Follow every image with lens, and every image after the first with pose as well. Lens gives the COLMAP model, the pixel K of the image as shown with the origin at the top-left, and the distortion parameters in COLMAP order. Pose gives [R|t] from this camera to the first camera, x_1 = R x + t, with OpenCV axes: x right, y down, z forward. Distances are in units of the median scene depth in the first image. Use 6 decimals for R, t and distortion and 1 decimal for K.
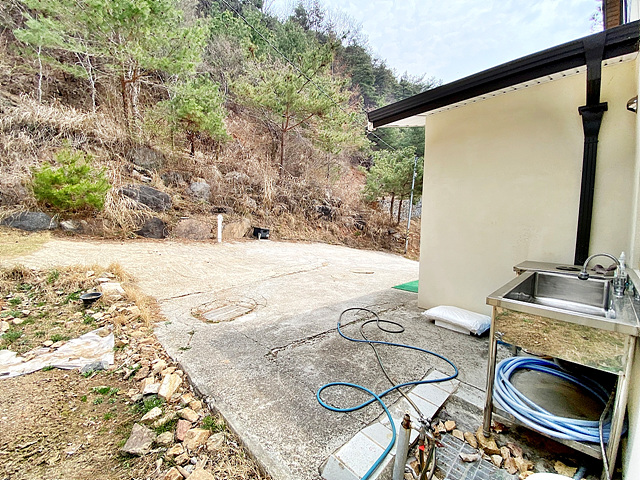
lens RADIAL K [[262.0, 0, 319.7], [0, 262.0, 239.0], [0, 0, 1]] dist [0.016473, -0.019912]
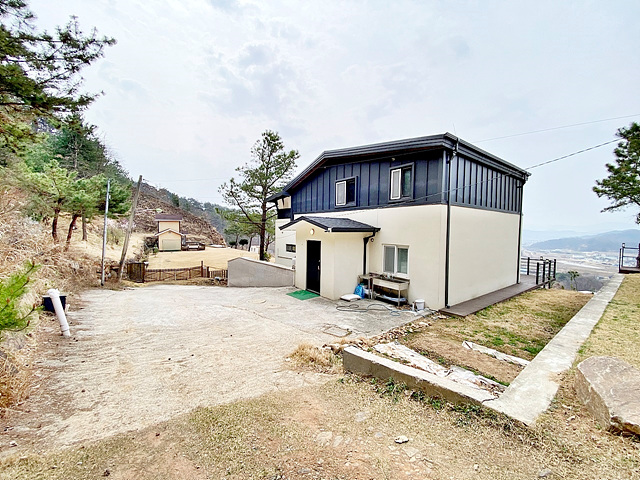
lens RADIAL K [[262.0, 0, 319.7], [0, 262.0, 239.0], [0, 0, 1]] dist [0.016473, -0.019912]
pose [[0.051236, -0.054334, 0.997207, -0.756753], [0.043046, 0.997711, 0.052150, -0.169389], [-0.997758, 0.040254, 0.053458, 0.339999]]
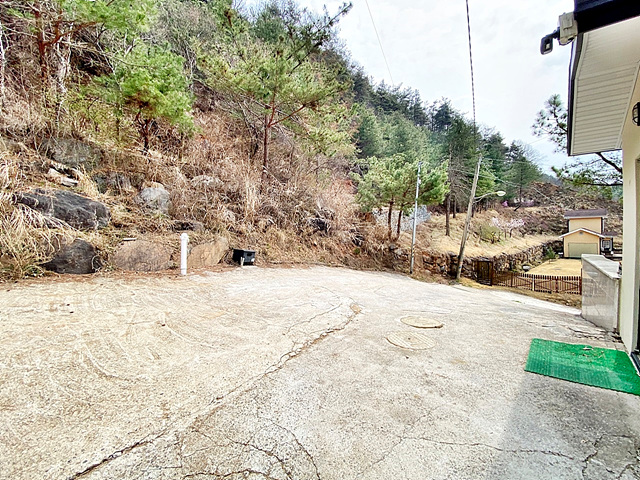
lens RADIAL K [[262.0, 0, 319.7], [0, 262.0, 239.0], [0, 0, 1]] dist [0.016473, -0.019912]
pose [[0.992890, -0.018297, 0.117621, -0.090397], [0.023285, 0.998881, -0.041171, -0.033993], [-0.116736, 0.043617, 0.992205, 0.228043]]
